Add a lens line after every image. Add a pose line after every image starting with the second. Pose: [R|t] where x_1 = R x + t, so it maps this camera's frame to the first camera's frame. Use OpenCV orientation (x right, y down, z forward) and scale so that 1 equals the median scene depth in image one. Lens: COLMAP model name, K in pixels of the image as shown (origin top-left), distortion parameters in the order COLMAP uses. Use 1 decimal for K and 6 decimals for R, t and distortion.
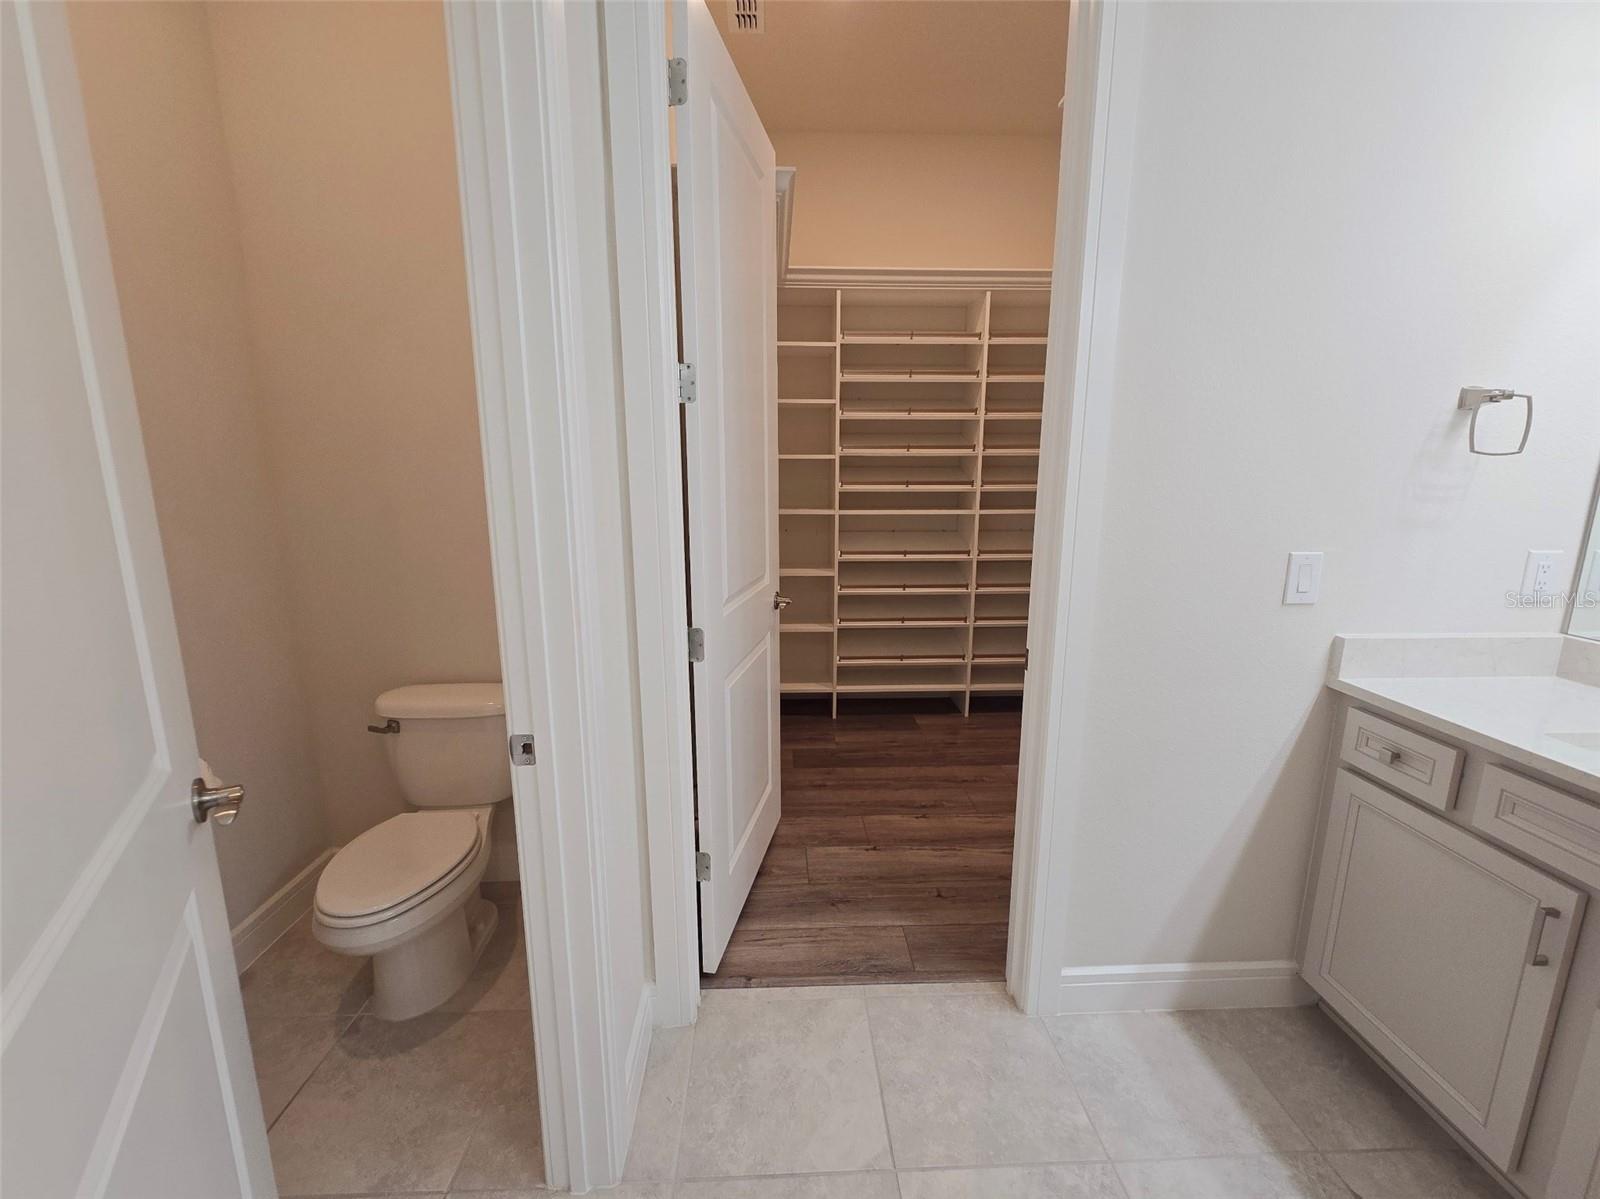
lens RADIAL K [[655.4, 0, 793.0], [0, 655.4, 595.4], [0, 0, 1]] dist [-0.003794, 0.001070]
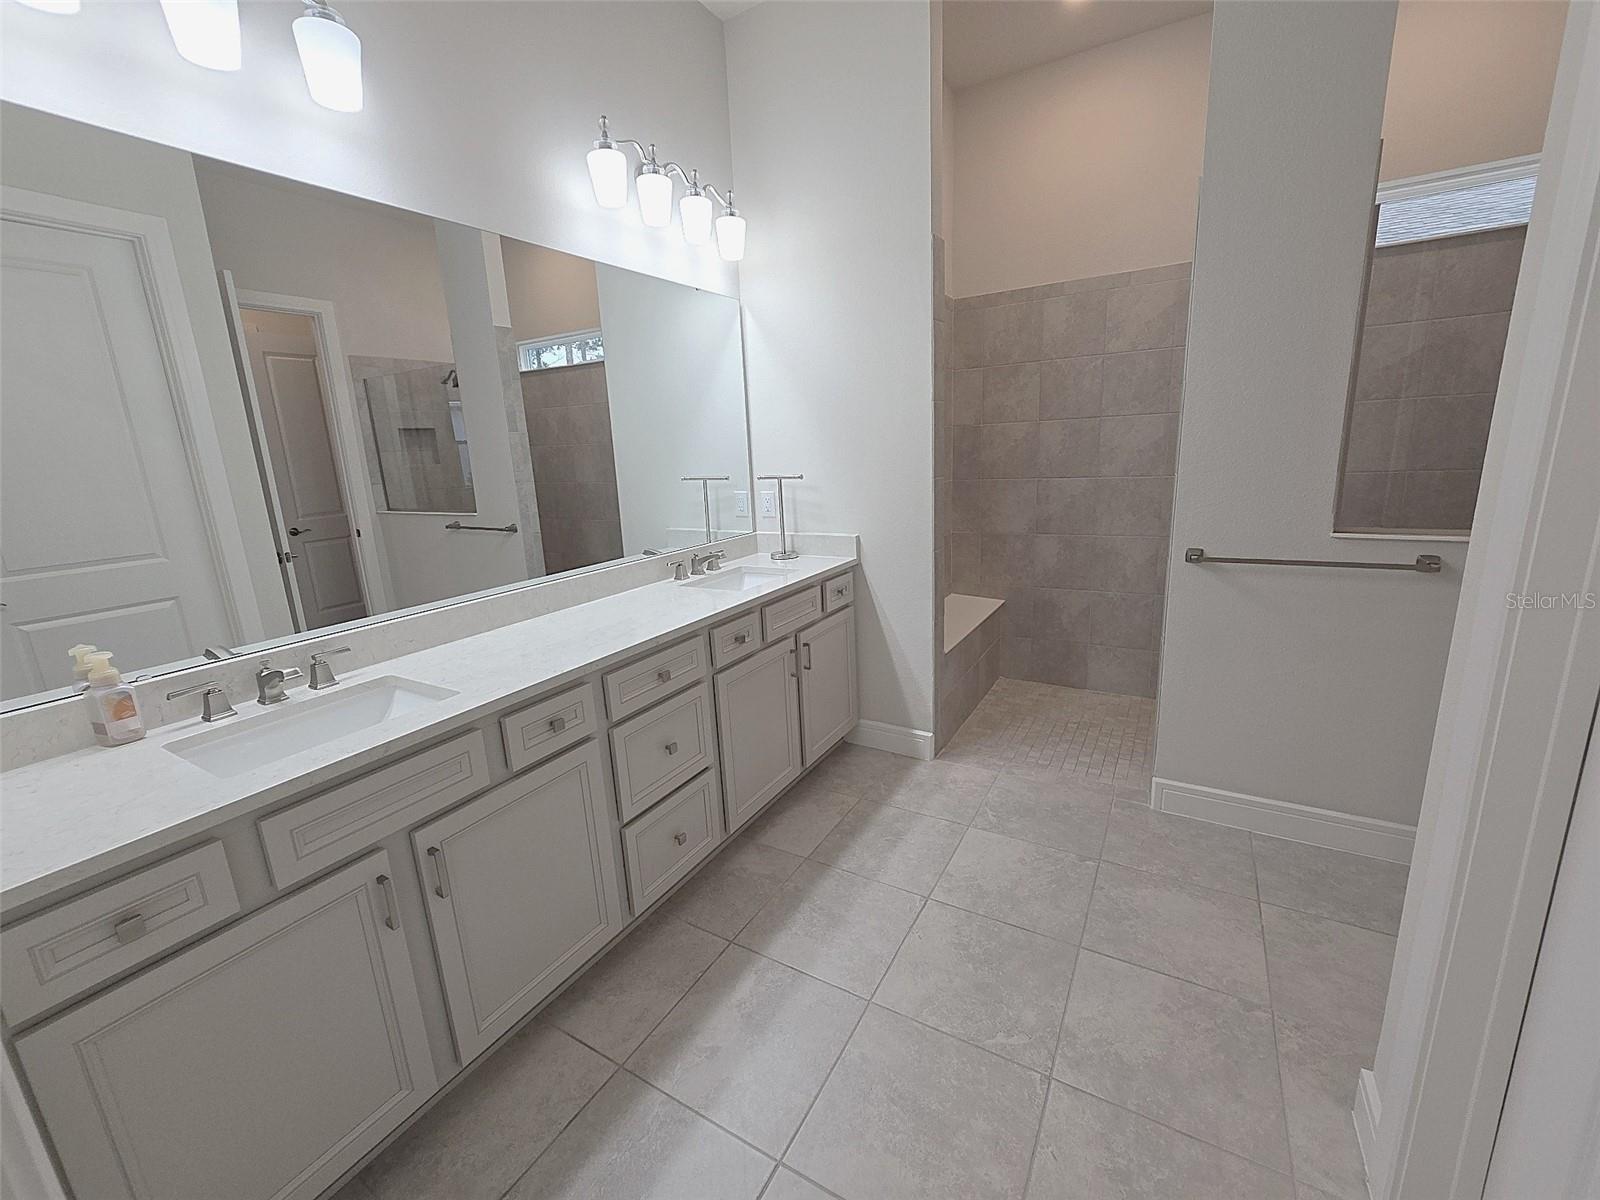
lens RADIAL K [[655.4, 0, 796.0], [0, 655.4, 596.2], [0, 0, 1]] dist [-0.003794, 0.001070]
pose [[-0.844424, -0.078340, 0.529916, 0.013483], [0.150218, 0.914925, 0.374630, -0.164805], [-0.514182, 0.395950, -0.760816, 0.811139]]
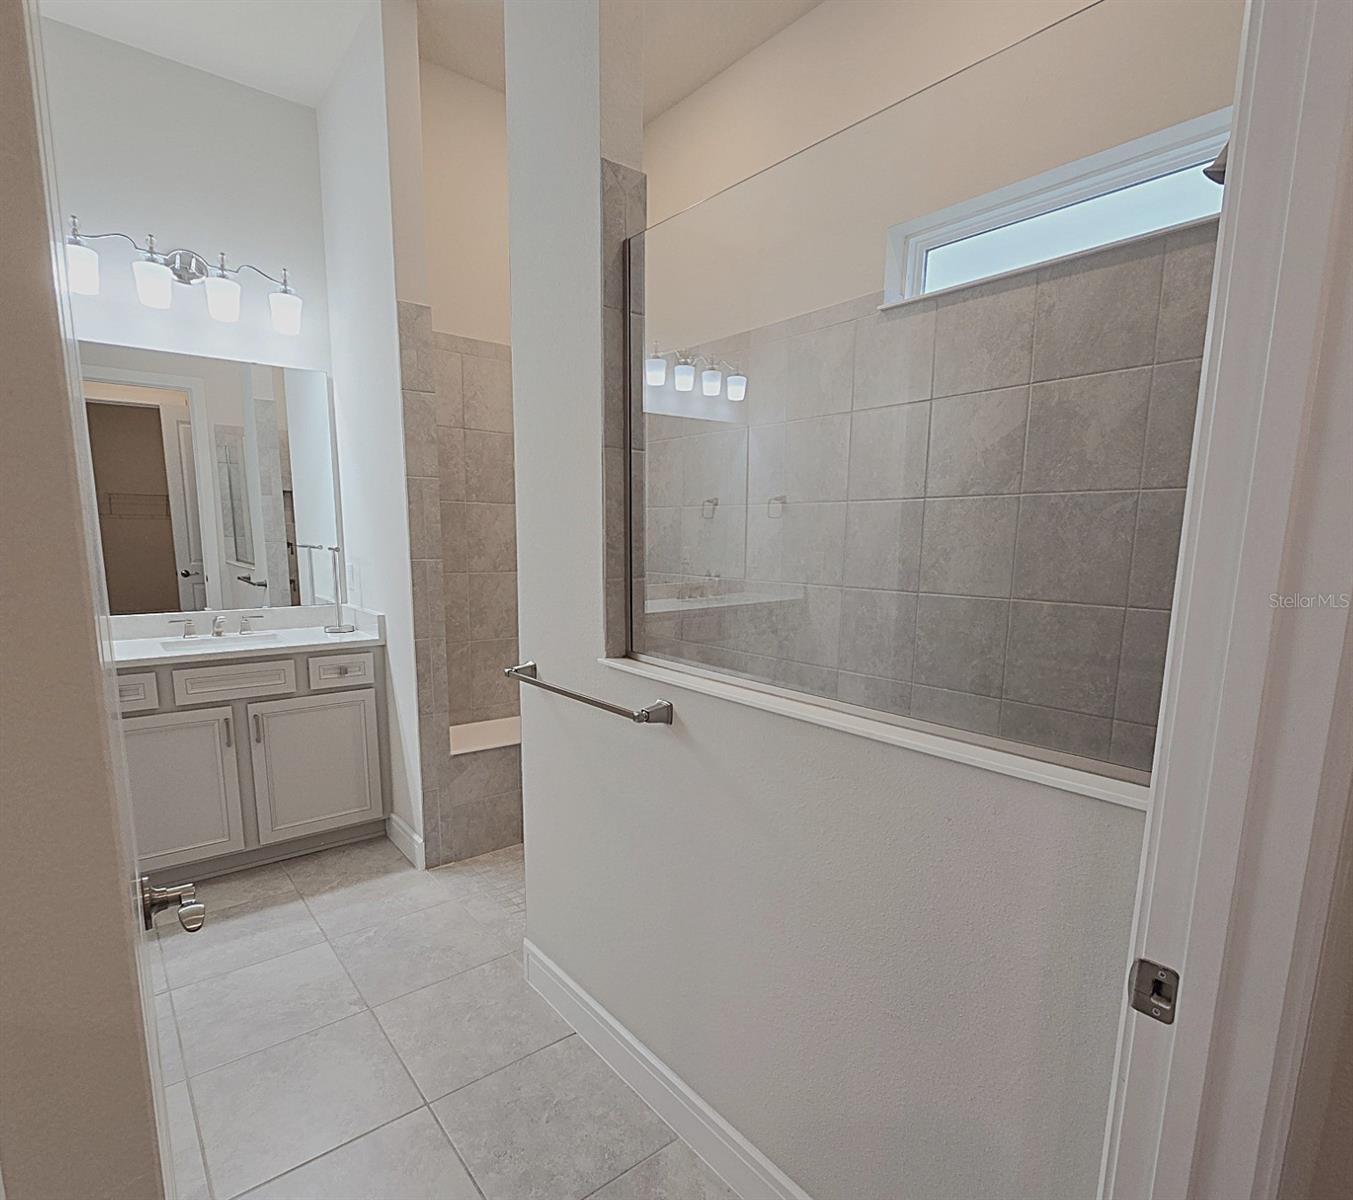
lens RADIAL K [[721.8, 0, 657.6], [0, 721.8, 649.8], [0, 0, 1]] dist [0.000597, 0.001853]
pose [[-0.598945, -0.134317, 0.789445, -0.982378], [0.144515, 0.951517, 0.271533, 0.041629], [-0.787642, 0.276720, -0.550496, -0.120970]]
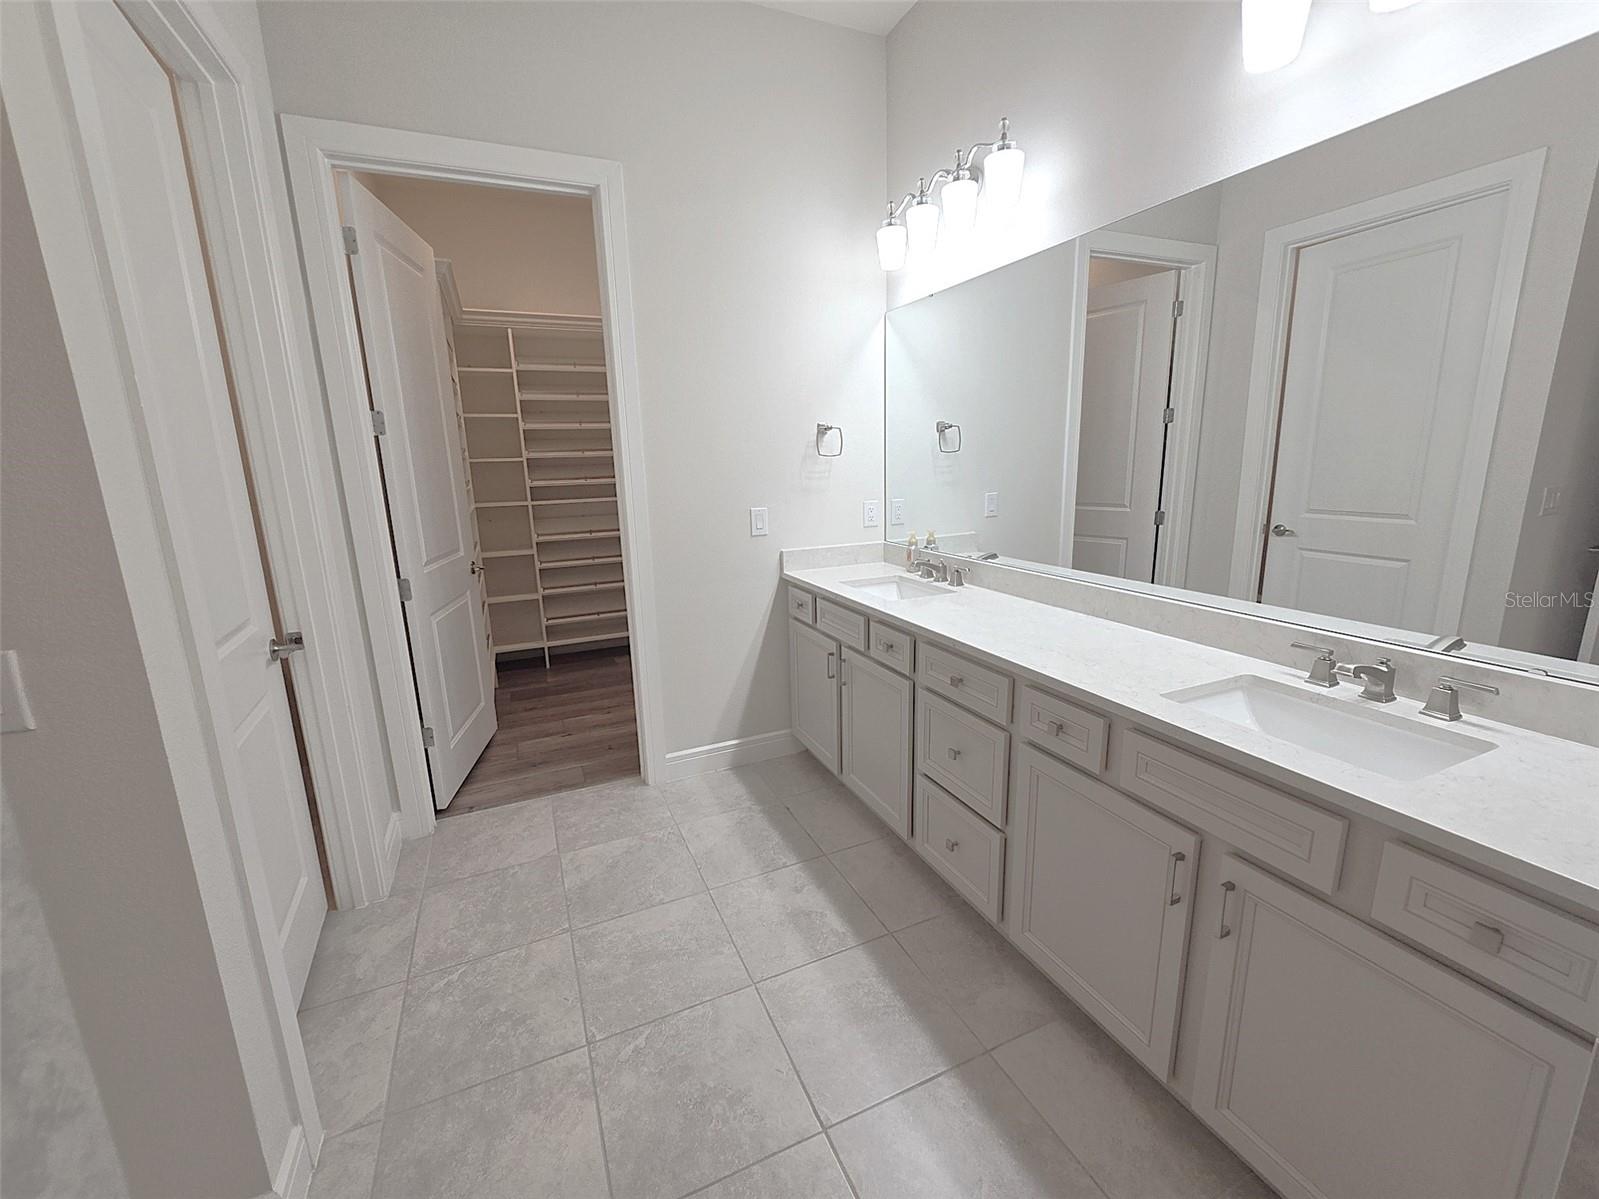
lens RADIAL K [[655.0, 0, 796.2], [0, 655.0, 595.7], [0, 0, 1]] dist [-0.003794, 0.001070]
pose [[0.926311, -0.102687, 0.362496, 0.135274], [0.097467, 0.994701, 0.032713, 0.118907], [-0.363934, 0.005029, 0.931411, -0.718471]]
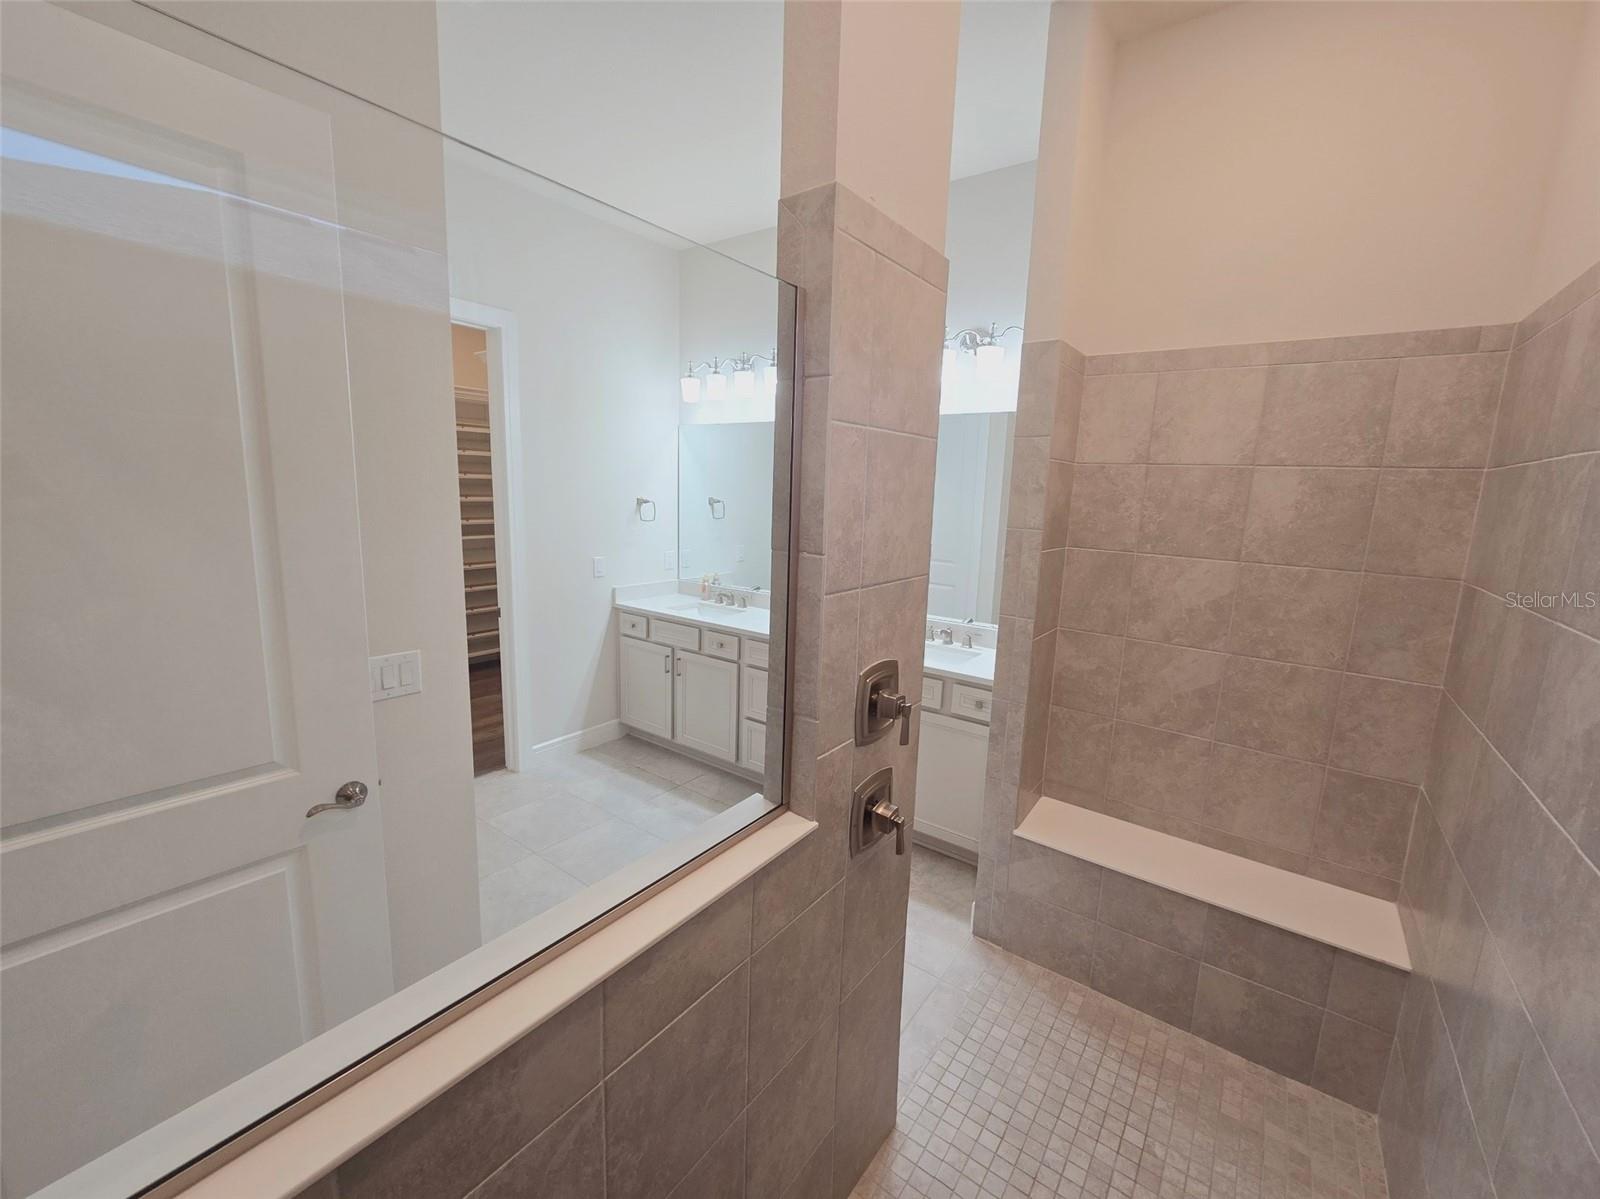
lens RADIAL K [[655.4, 0, 801.1], [0, 655.4, 590.4], [0, 0, 1]] dist [-0.003794, 0.001070]
pose [[0.618260, -0.102930, 0.779205, -0.687156], [0.117802, 0.992325, 0.037613, 0.056407], [-0.777096, 0.068537, 0.625639, -1.117428]]
